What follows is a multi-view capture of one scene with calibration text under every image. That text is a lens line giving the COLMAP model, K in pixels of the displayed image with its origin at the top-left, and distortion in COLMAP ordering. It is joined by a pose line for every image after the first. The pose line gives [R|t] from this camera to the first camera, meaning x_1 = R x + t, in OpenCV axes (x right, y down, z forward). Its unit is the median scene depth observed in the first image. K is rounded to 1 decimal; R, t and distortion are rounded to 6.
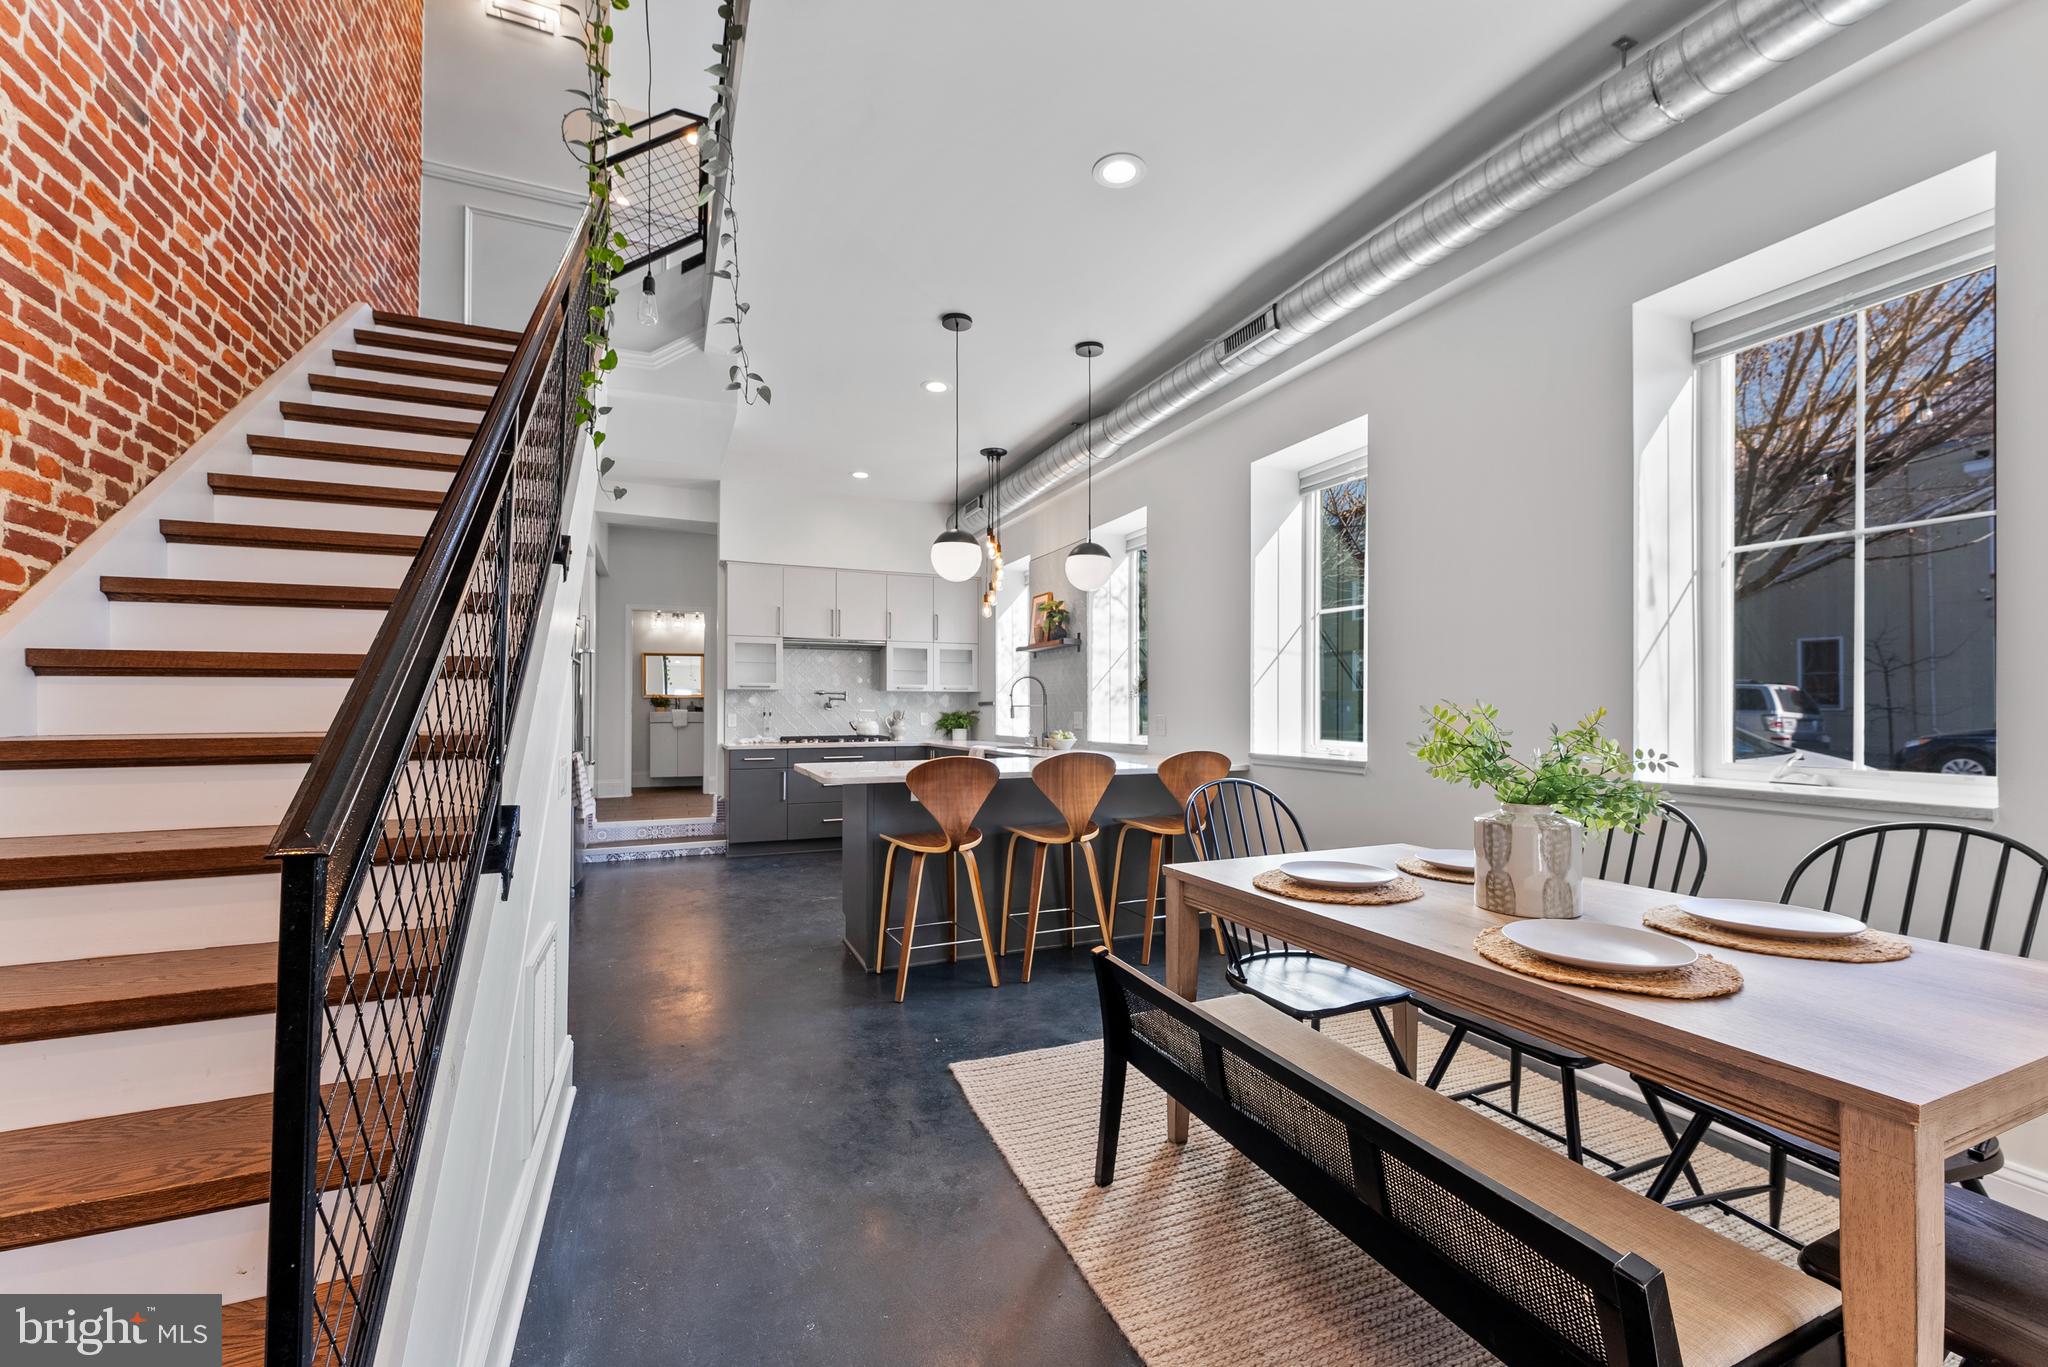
lens RADIAL K [[827.3, 0, 1029.4], [0, 827.3, 679.7], [0, 0, 1]] dist [0.001170, -0.000196]
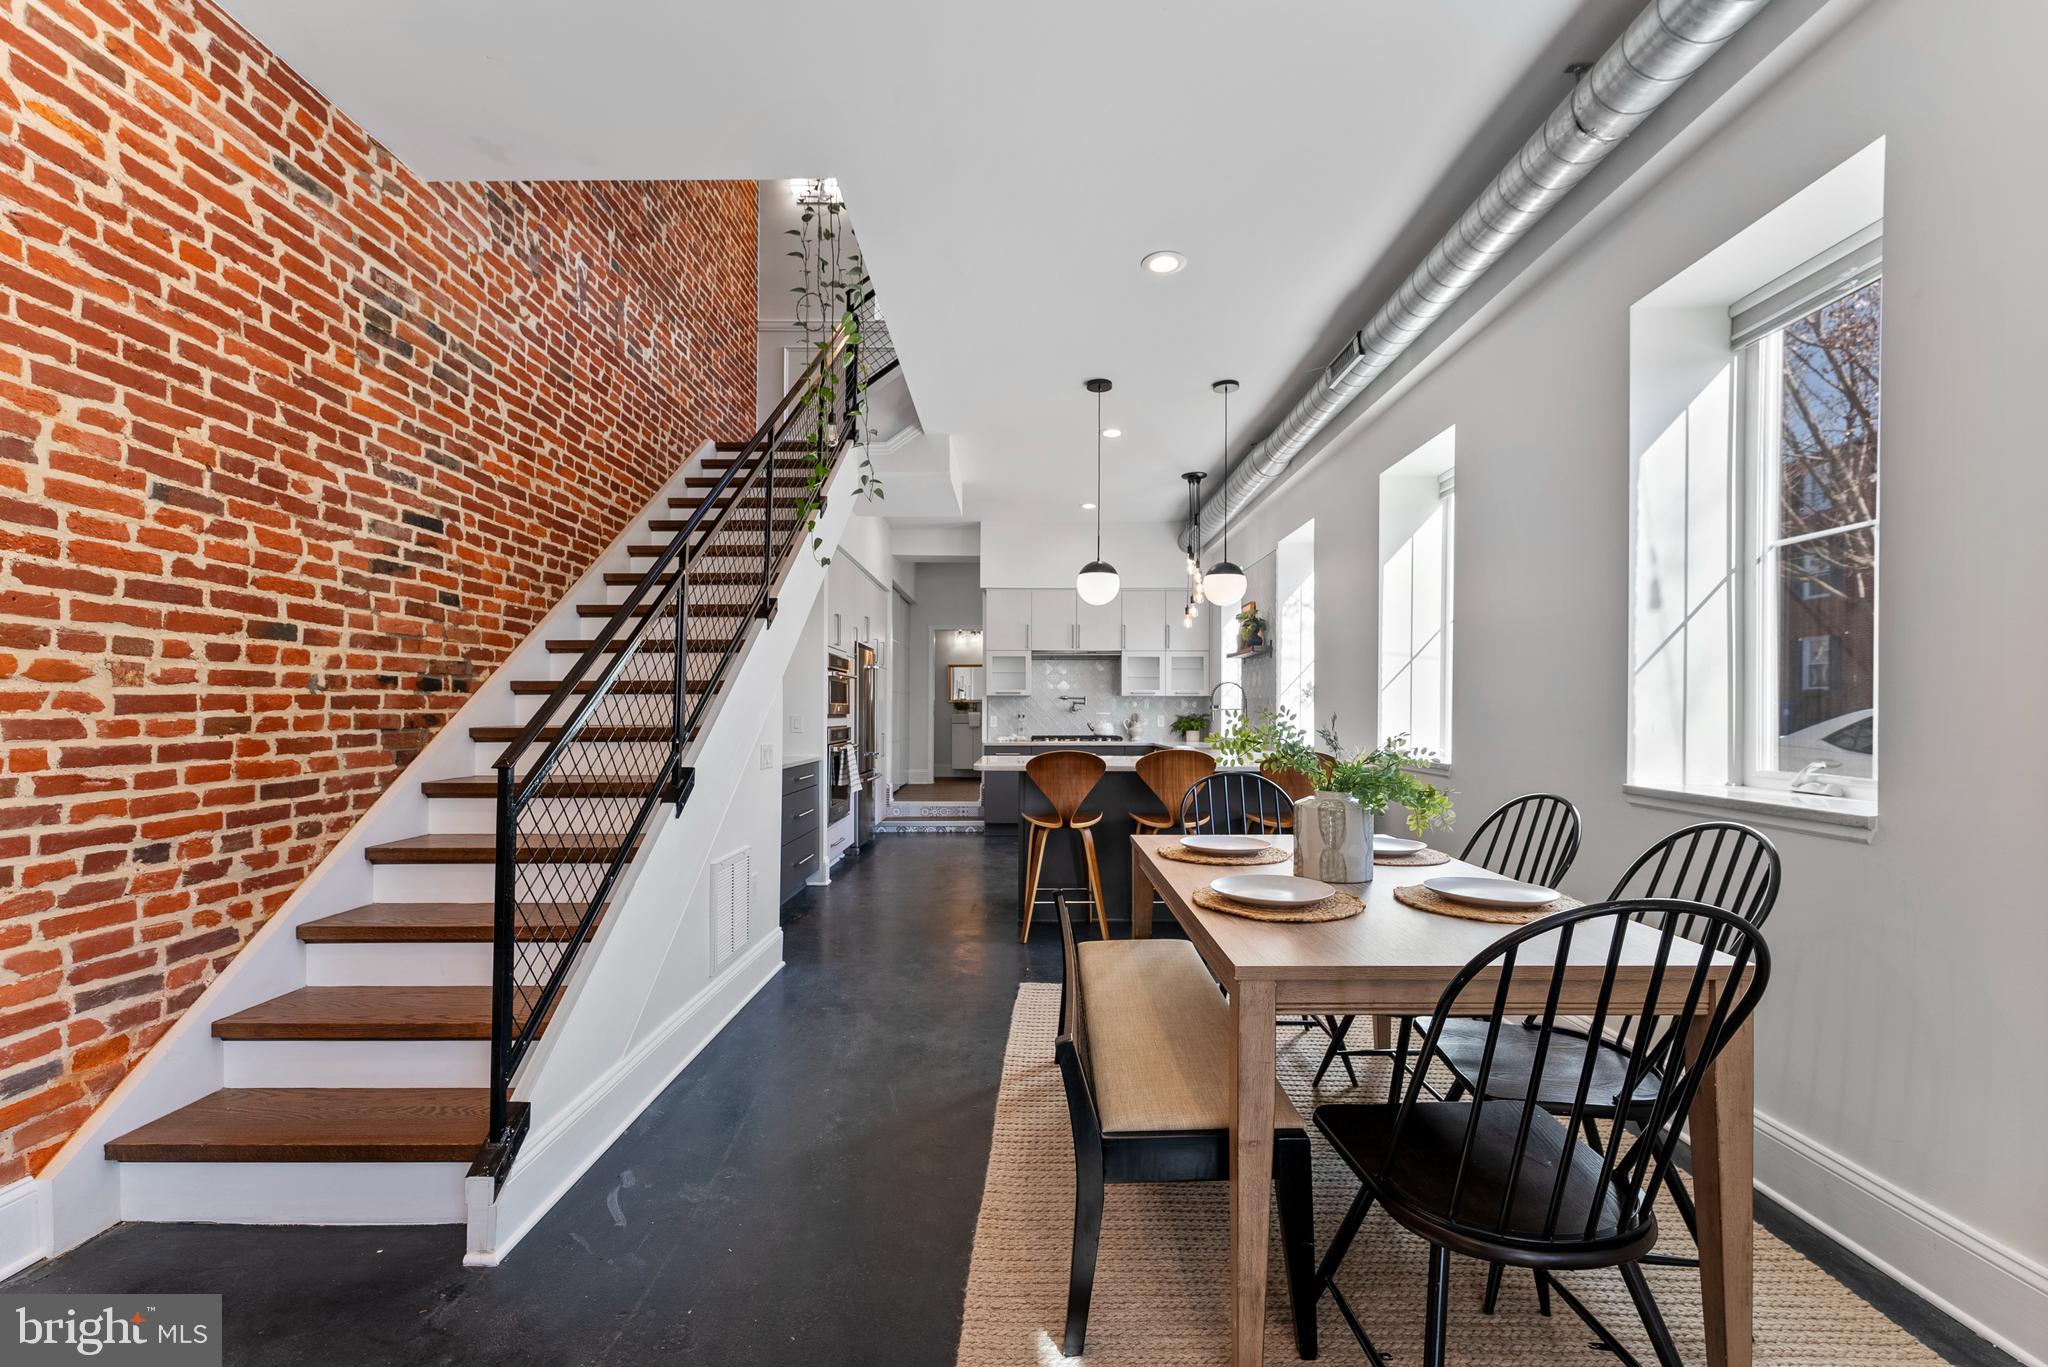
lens RADIAL K [[827.3, 0, 1029.4], [0, 827.3, 679.7], [0, 0, 1]] dist [0.001170, -0.000196]
pose [[0.917500, -0.014492, -0.397472, 0.338444], [0.013273, 0.999895, -0.005819, -0.006627], [0.397514, 0.000063, 0.917596, -0.150068]]
